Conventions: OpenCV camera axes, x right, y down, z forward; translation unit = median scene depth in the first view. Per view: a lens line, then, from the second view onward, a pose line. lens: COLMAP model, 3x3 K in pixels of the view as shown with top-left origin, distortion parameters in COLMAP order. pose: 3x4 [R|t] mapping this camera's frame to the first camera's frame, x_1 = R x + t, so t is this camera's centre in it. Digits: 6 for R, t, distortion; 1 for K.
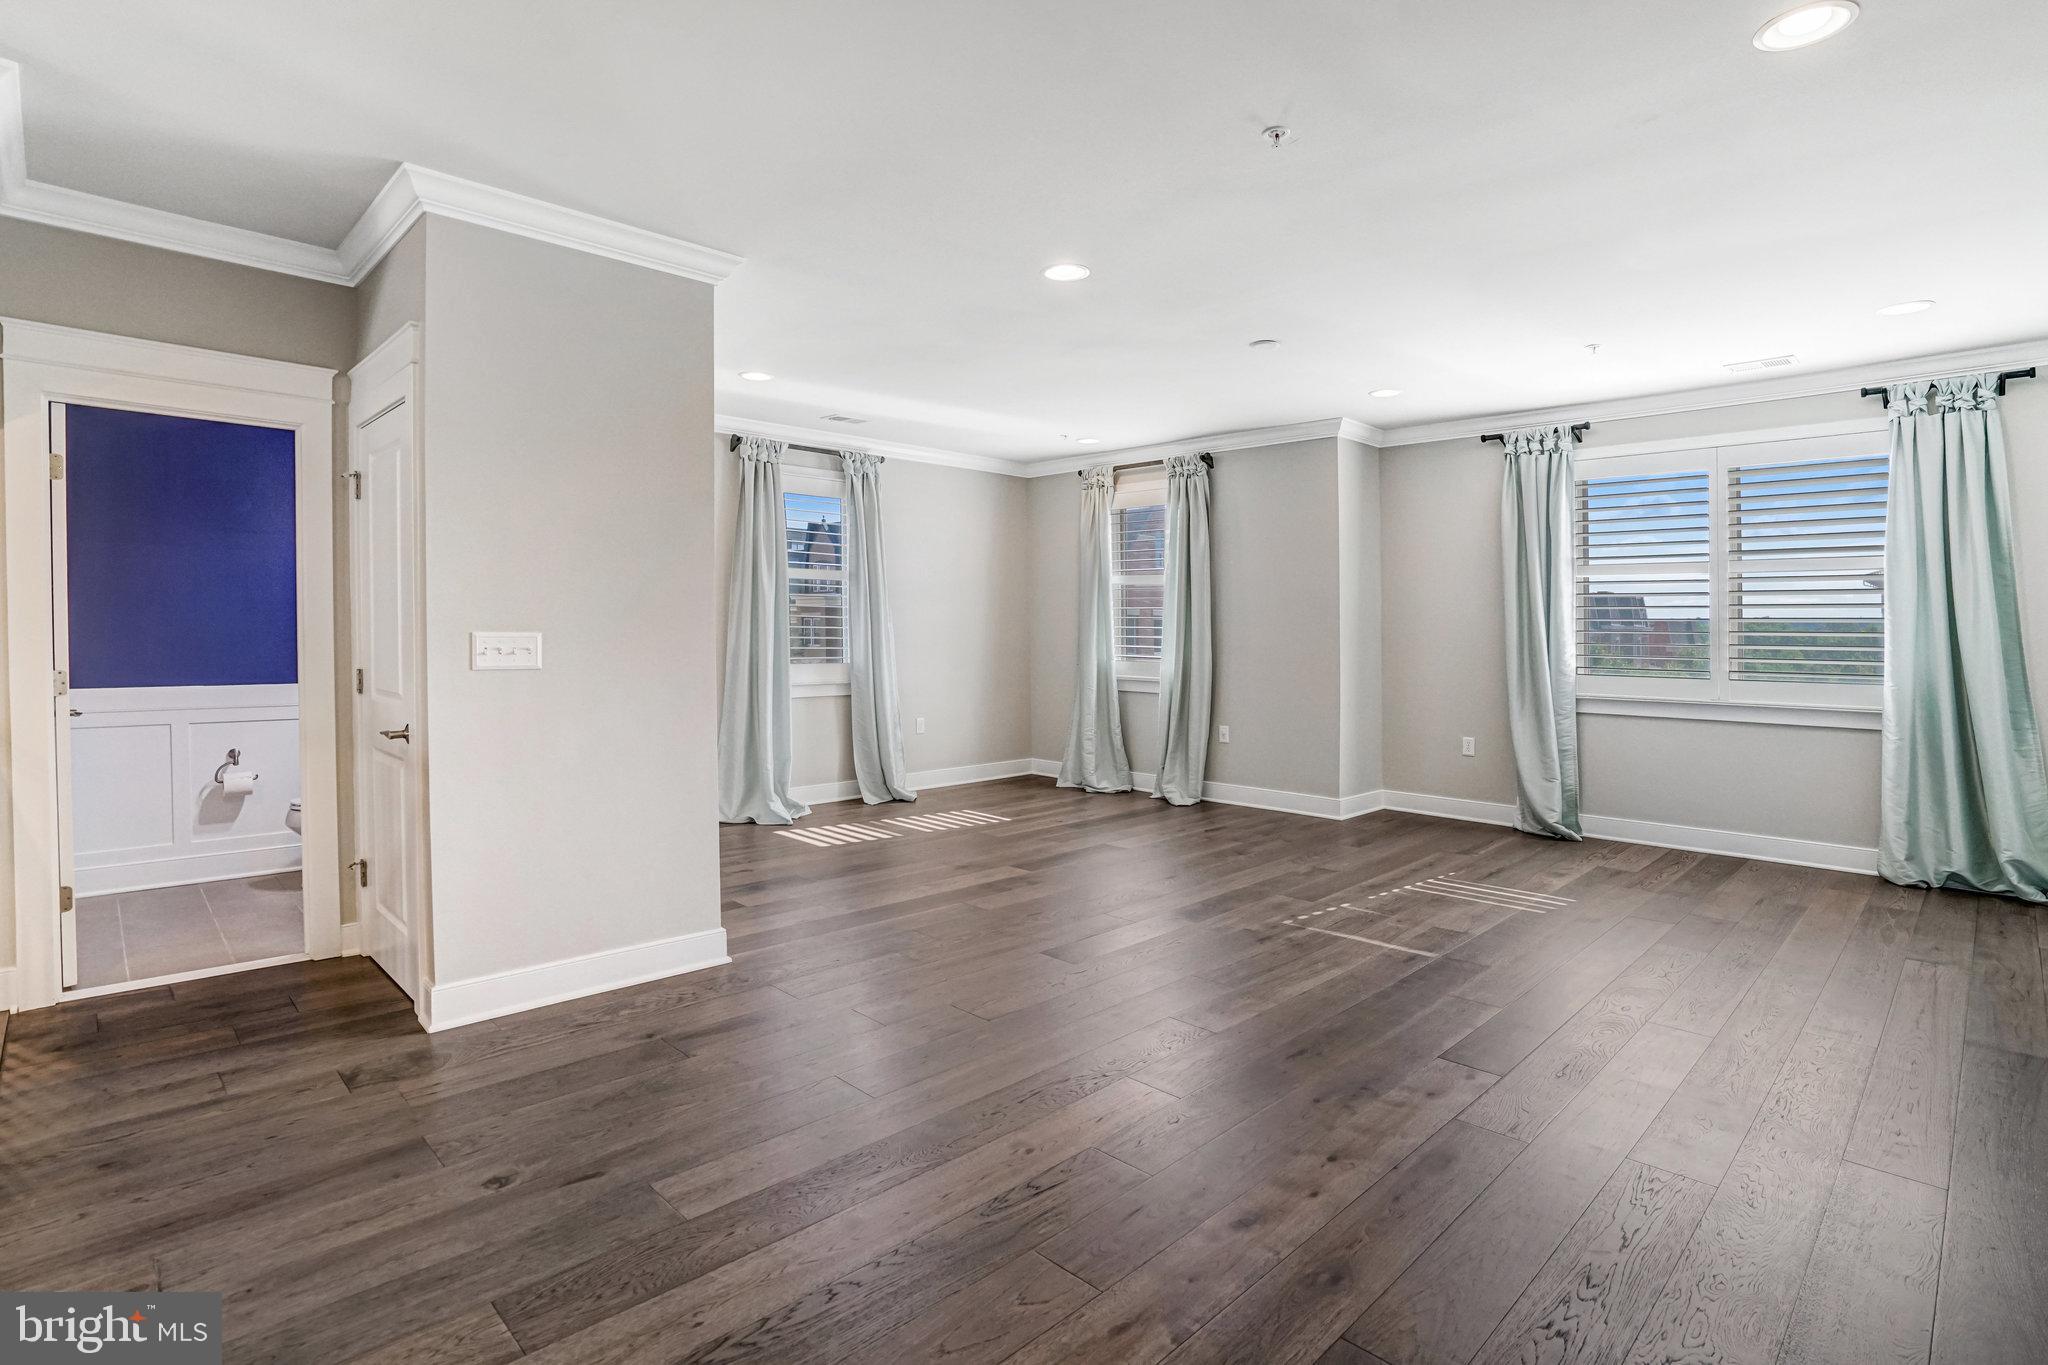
lens RADIAL K [[997.1, 0, 934.5], [0, 997.1, 628.3], [0, 0, 1]] dist [-0.039545, 0.007339]
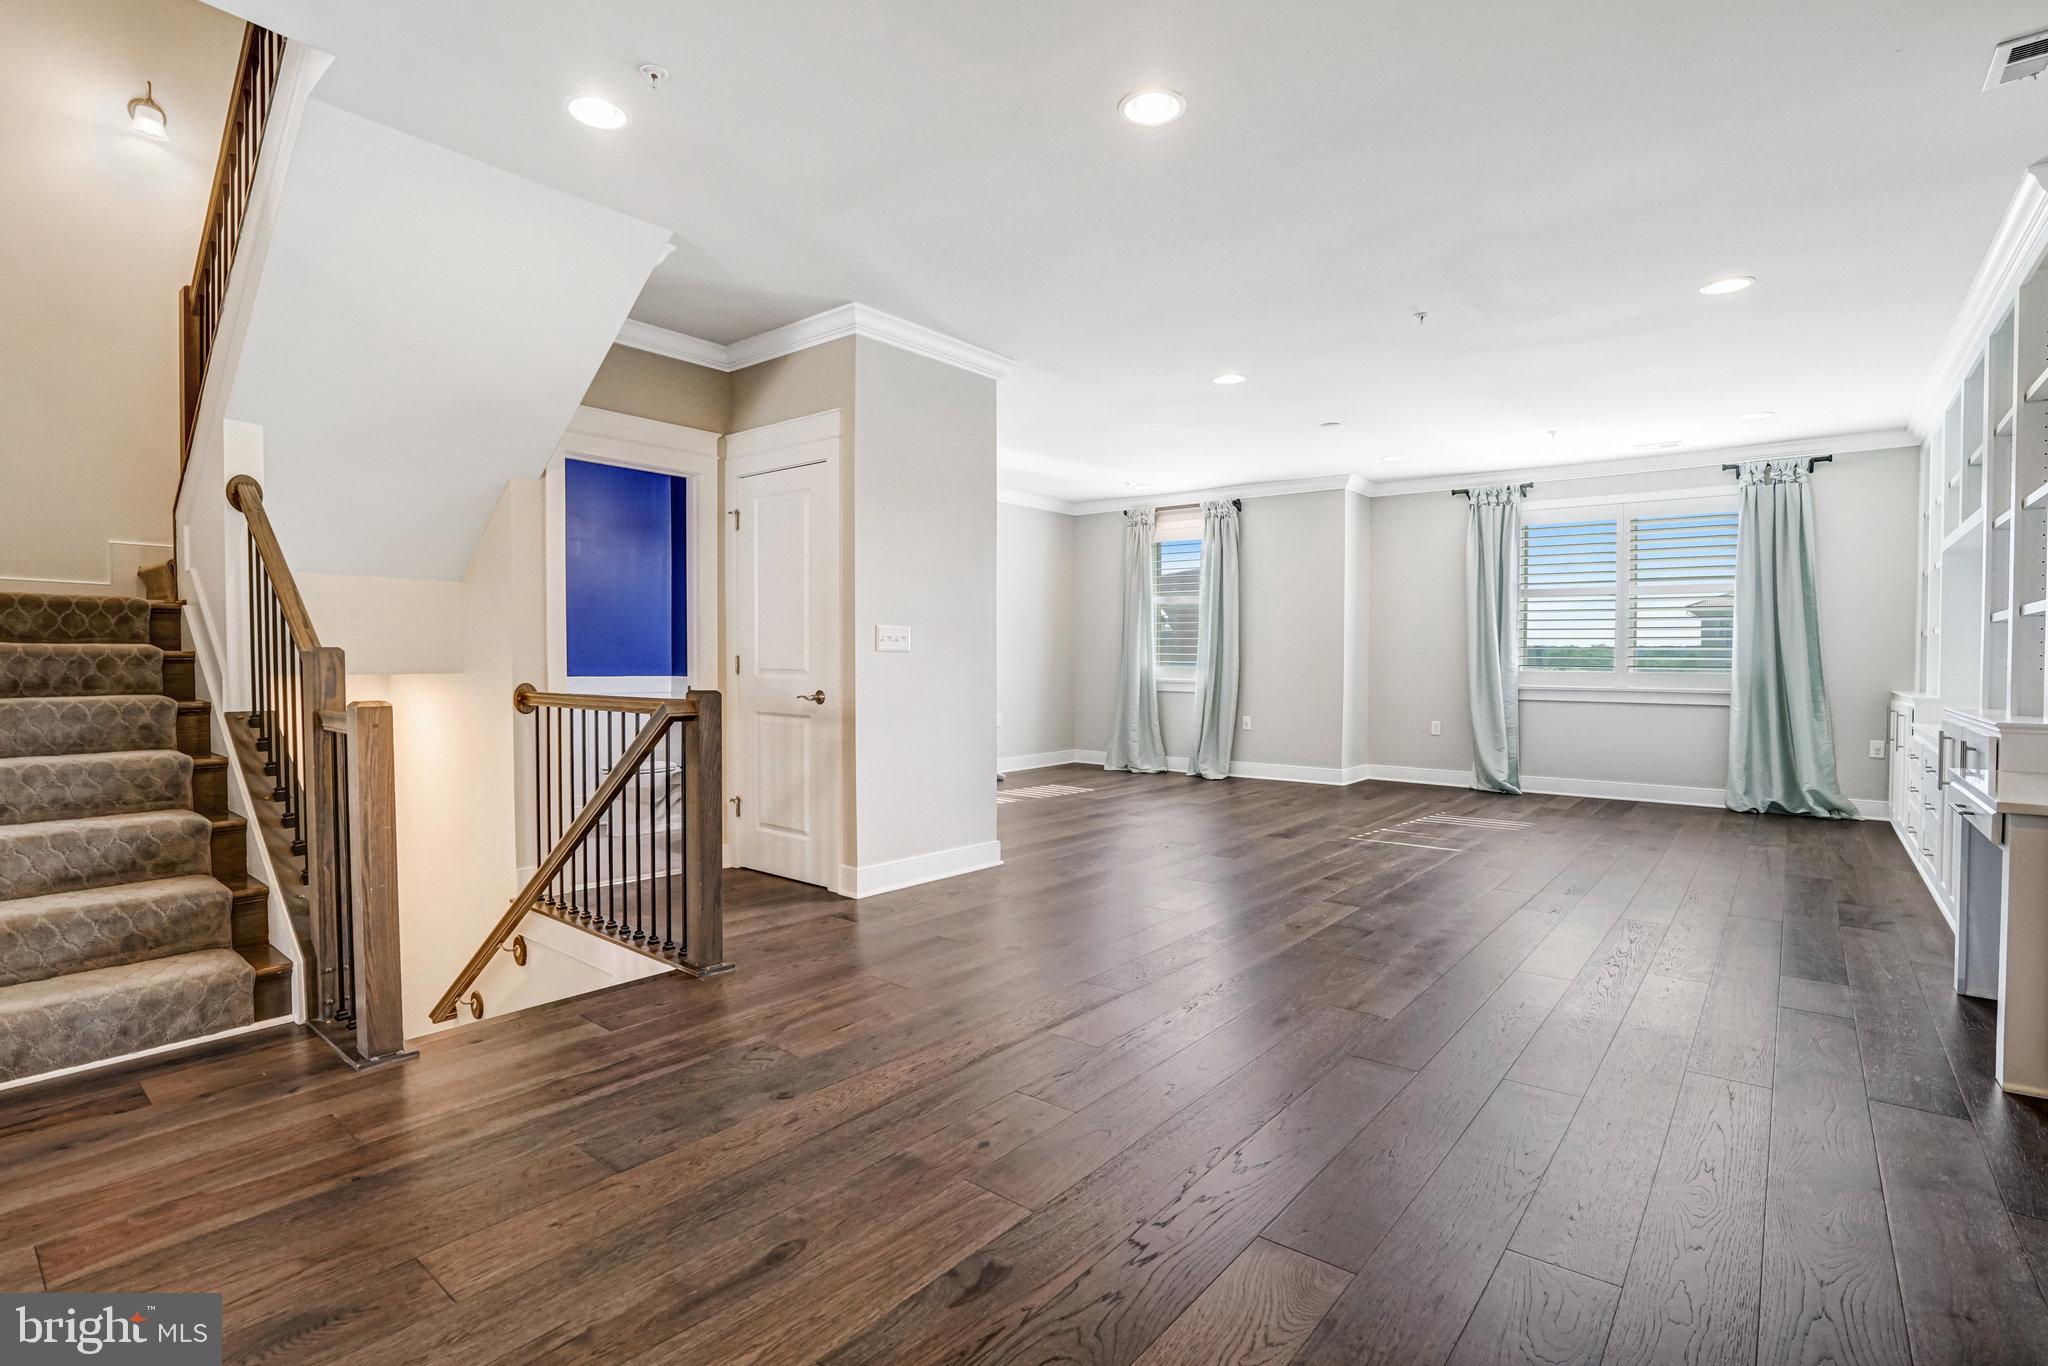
lens RADIAL K [[973.6, 0, 963.6], [0, 973.6, 690.7], [0, 0, 1]] dist [-0.031404, -0.000578]
pose [[0.993115, -0.006543, 0.116964, -0.259507], [0.002307, 0.999338, 0.036310, 0.024690], [-0.117124, -0.035790, 0.992472, -0.223167]]
